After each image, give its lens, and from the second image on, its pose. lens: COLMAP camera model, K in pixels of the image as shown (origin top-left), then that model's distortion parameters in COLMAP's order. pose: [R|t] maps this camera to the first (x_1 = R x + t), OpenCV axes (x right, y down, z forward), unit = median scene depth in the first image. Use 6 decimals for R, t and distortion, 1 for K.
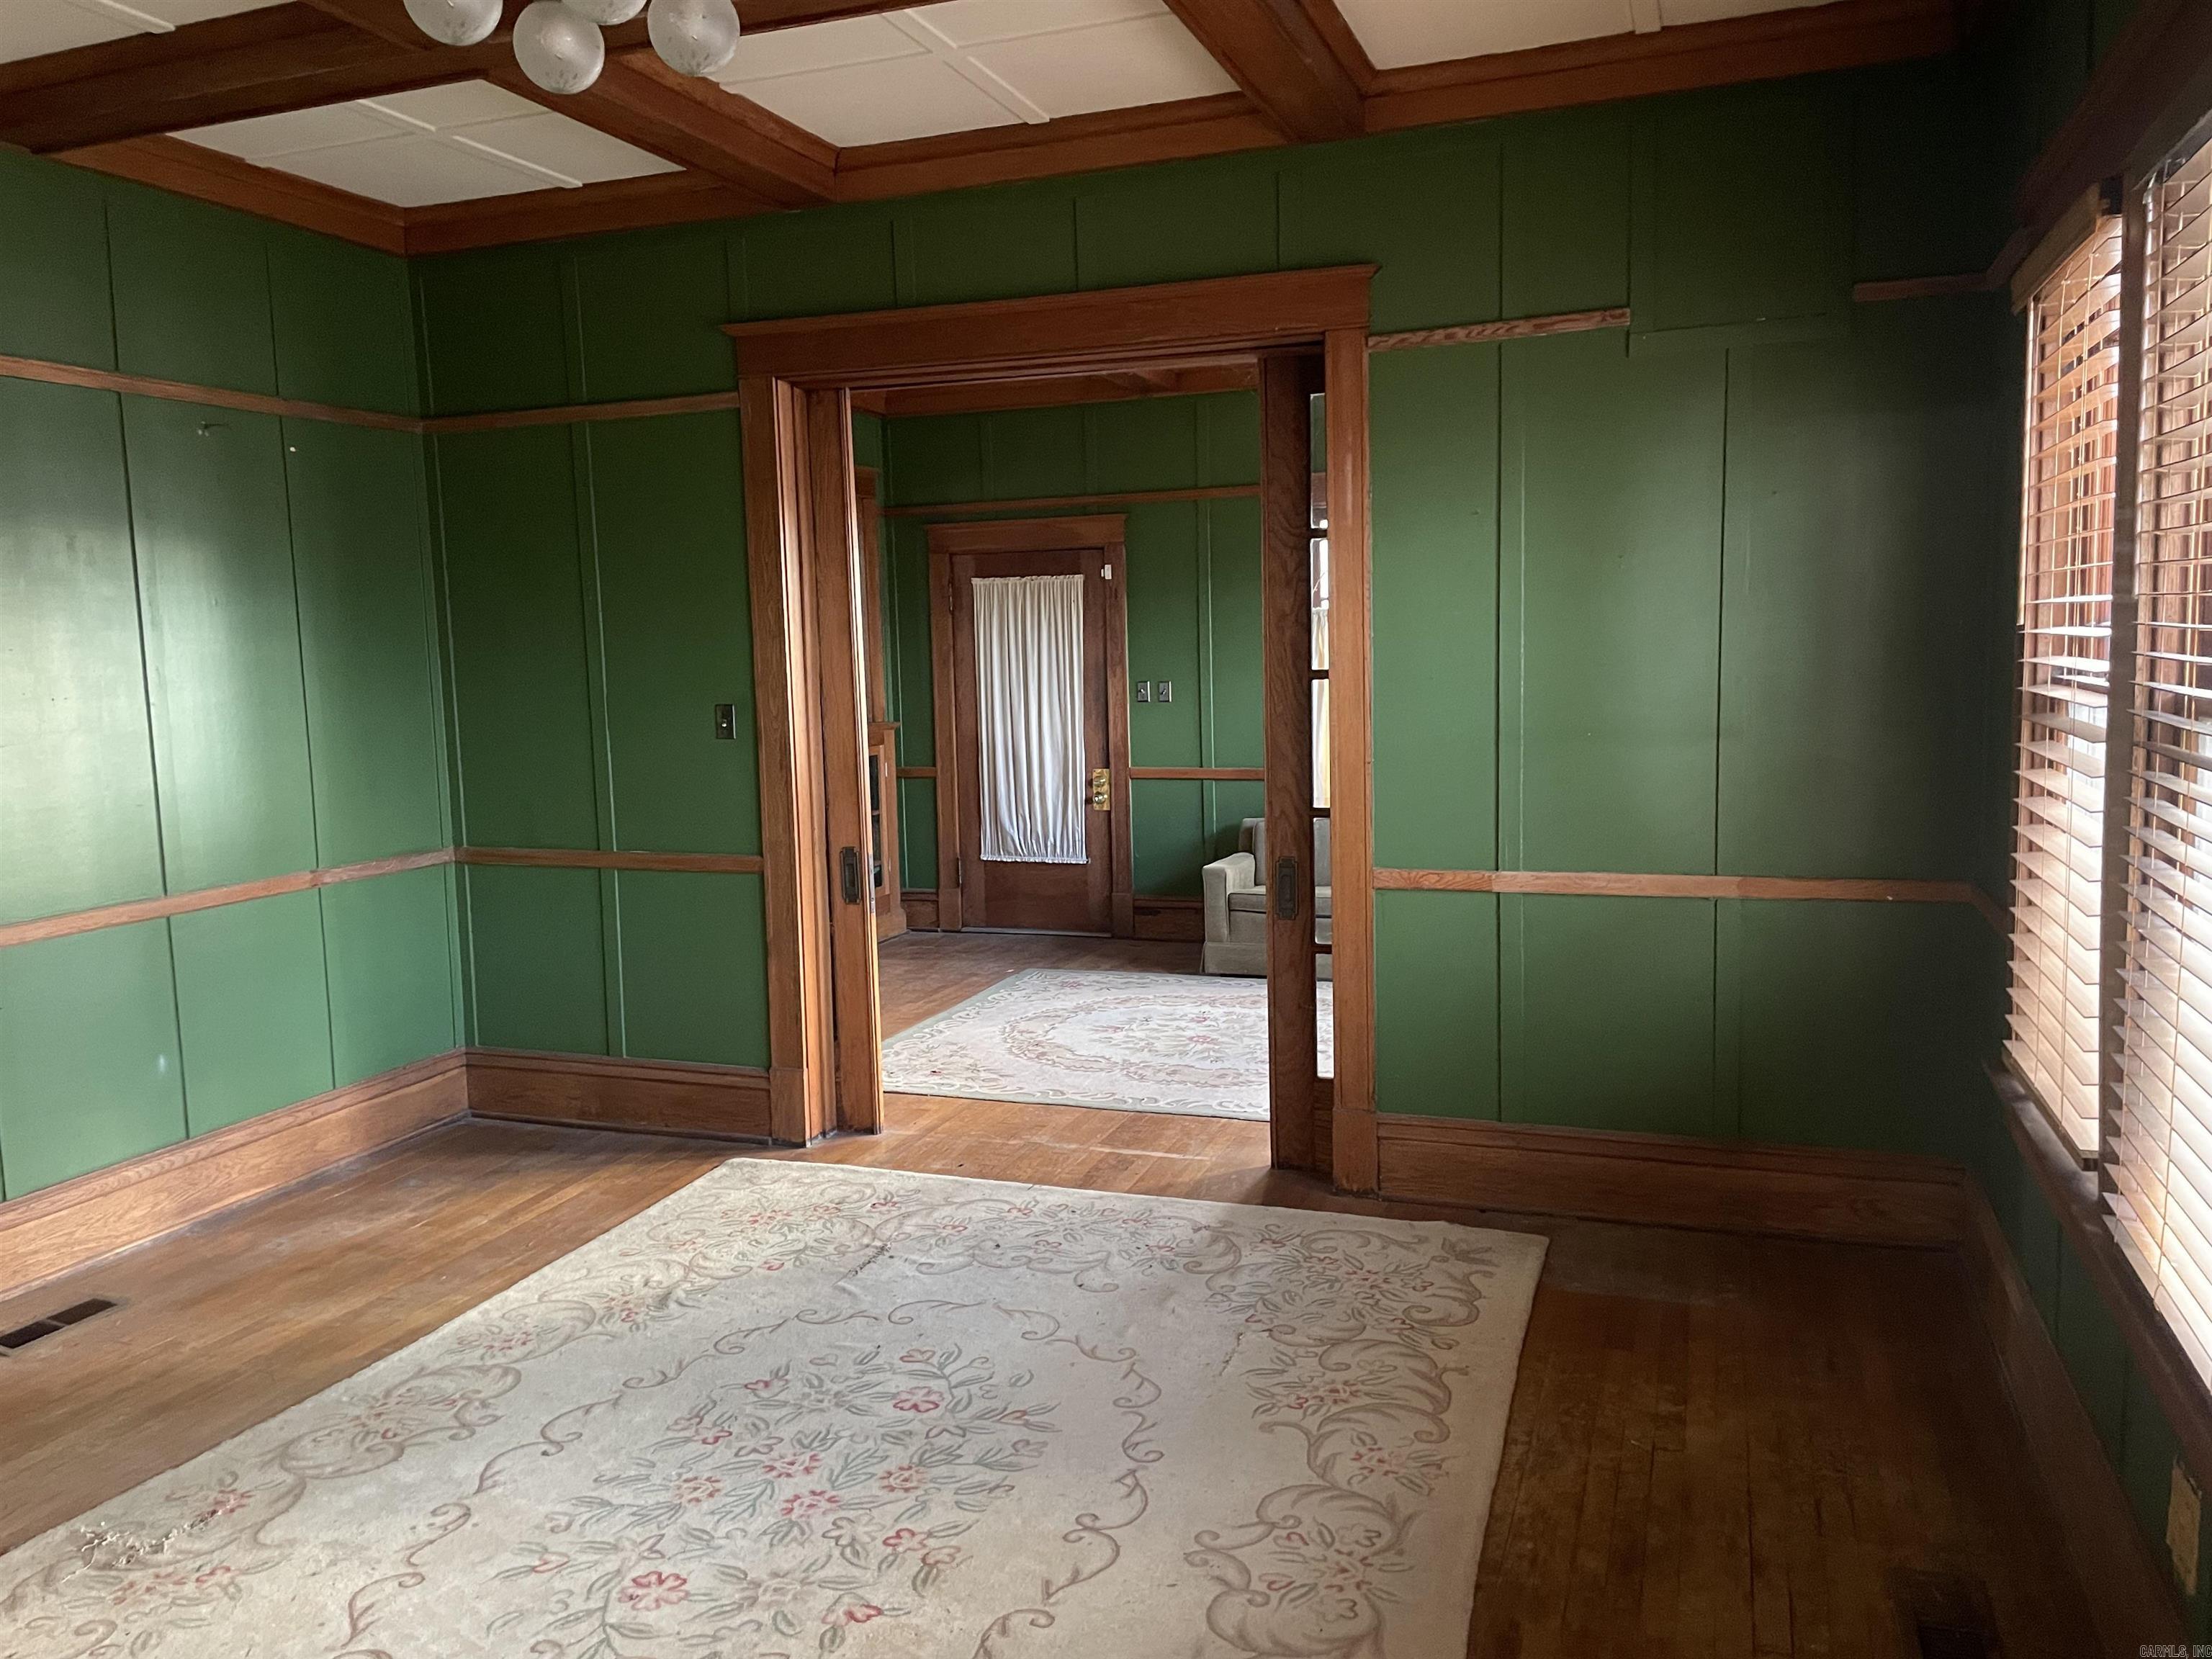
lens RADIAL K [[1674.1, 0, 1094.4], [0, 1674.1, 828.1], [0, 0, 1]] dist [0.096775, -0.112016]
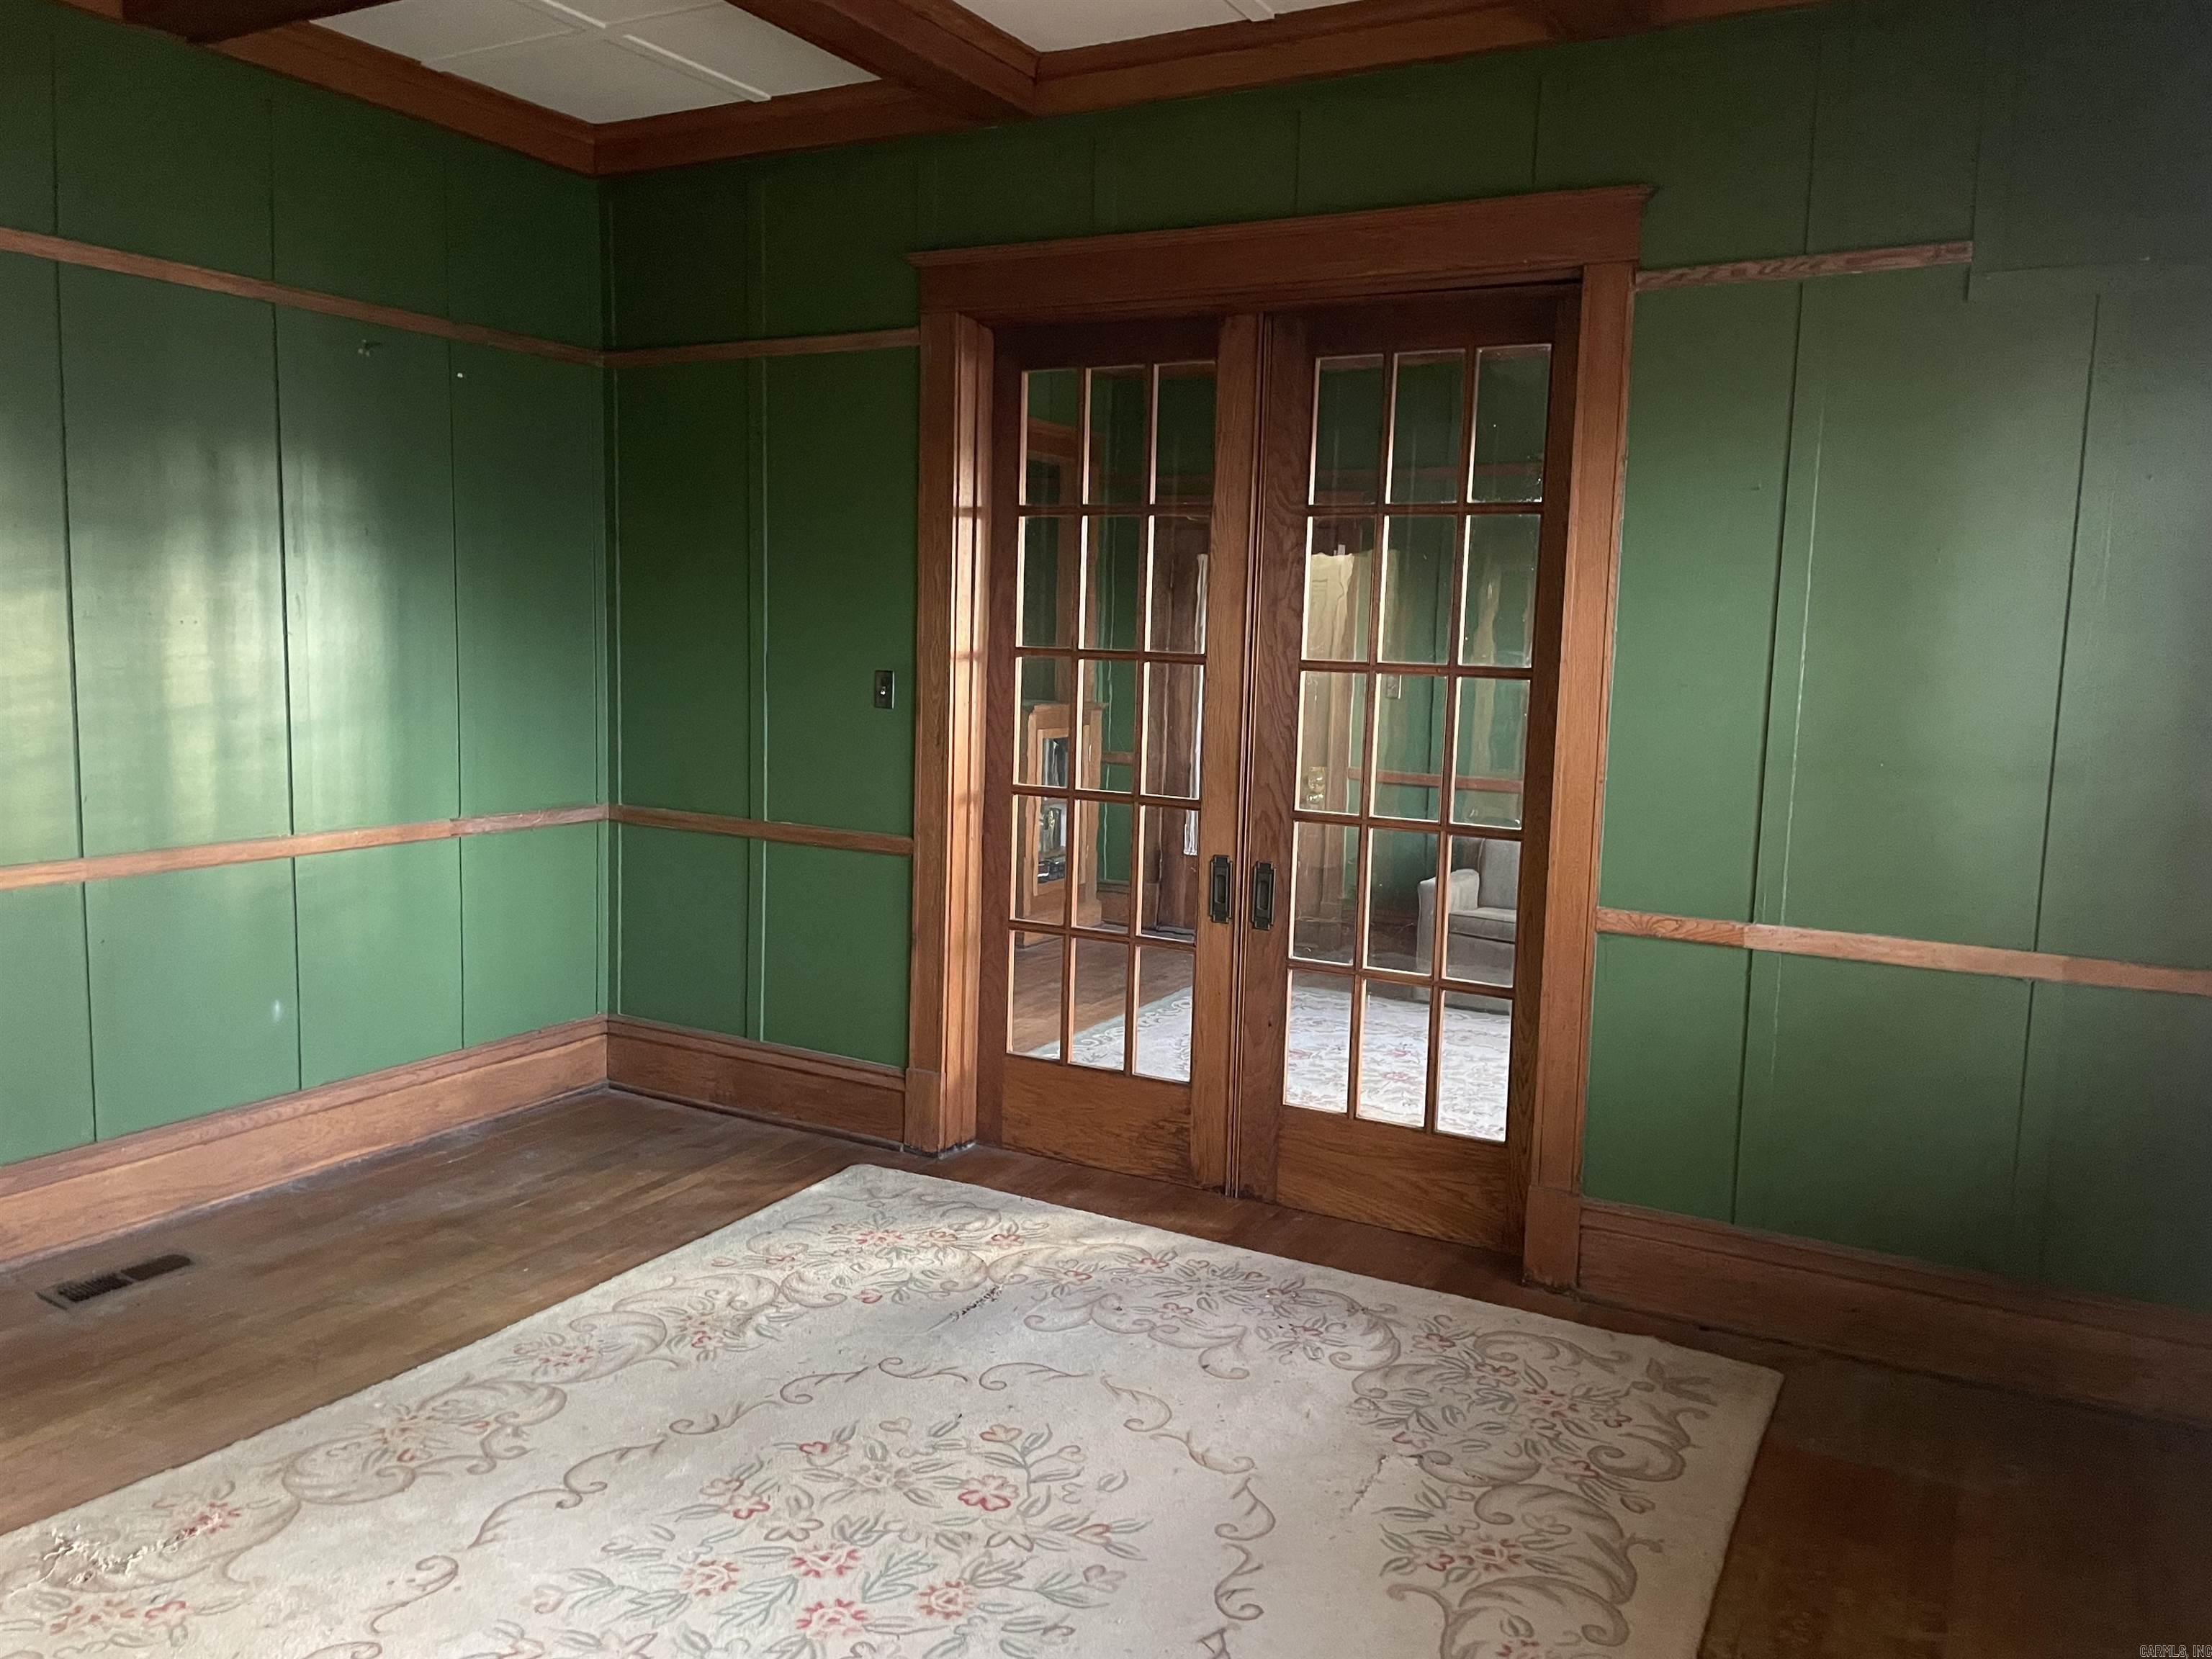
lens RADIAL K [[1674.1, 0, 1098.7], [0, 1674.1, 818.3], [0, 0, 1]] dist [0.096775, -0.112016]
pose [[0.986742, 0.071678, -0.145614, 0.041462], [-0.071505, 0.997420, 0.006429, -0.008513], [0.145699, 0.004069, 0.989321, 0.132382]]
